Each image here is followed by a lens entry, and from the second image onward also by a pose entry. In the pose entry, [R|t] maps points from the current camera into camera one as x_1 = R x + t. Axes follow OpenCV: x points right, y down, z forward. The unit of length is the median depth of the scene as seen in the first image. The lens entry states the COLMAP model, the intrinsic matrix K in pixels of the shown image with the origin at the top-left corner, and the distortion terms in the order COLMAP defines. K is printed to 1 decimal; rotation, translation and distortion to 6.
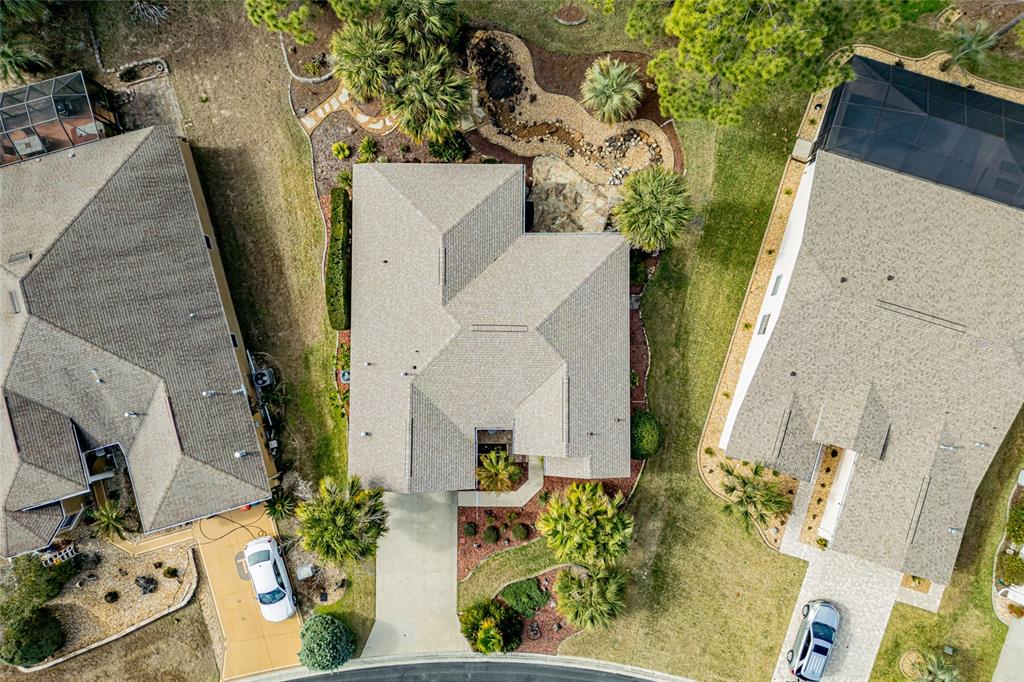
lens RADIAL K [[729.1, 0, 509.4], [0, 729.1, 363.3], [0, 0, 1]] dist [0.067112, -0.066739]
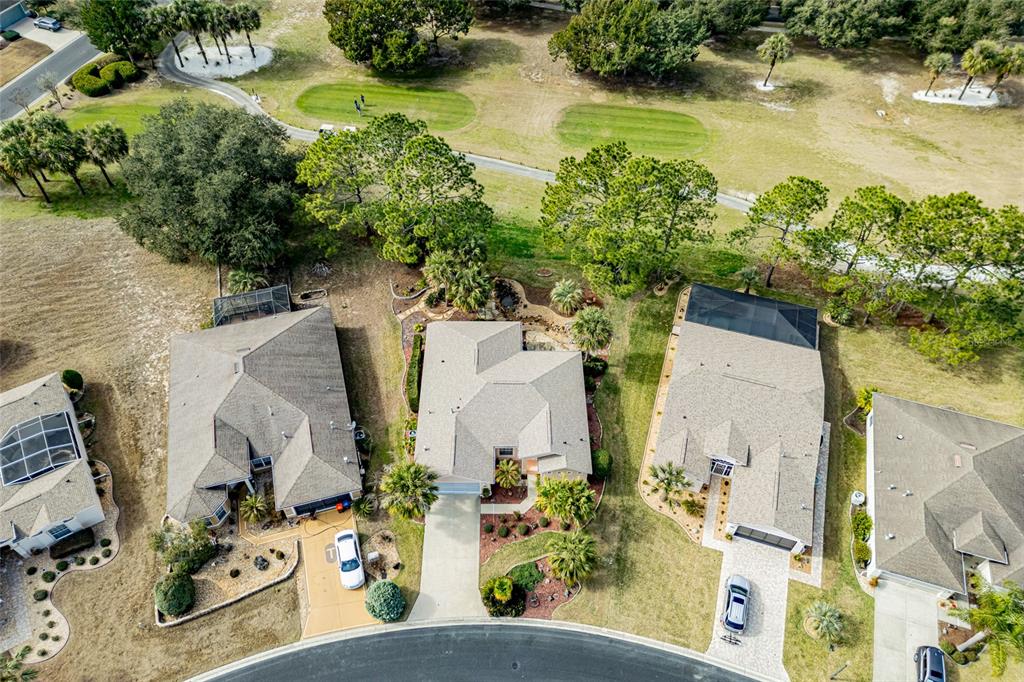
lens RADIAL K [[690.1, 0, 512.0], [0, 690.1, 341.0], [0, 0, 1]] dist [0.059700, -0.051154]
pose [[0.999864, 0.000434, 0.016471, -0.029945], [0.009365, 0.807526, -0.589757, 0.740010], [-0.013556, 0.589832, 0.807413, -0.340415]]
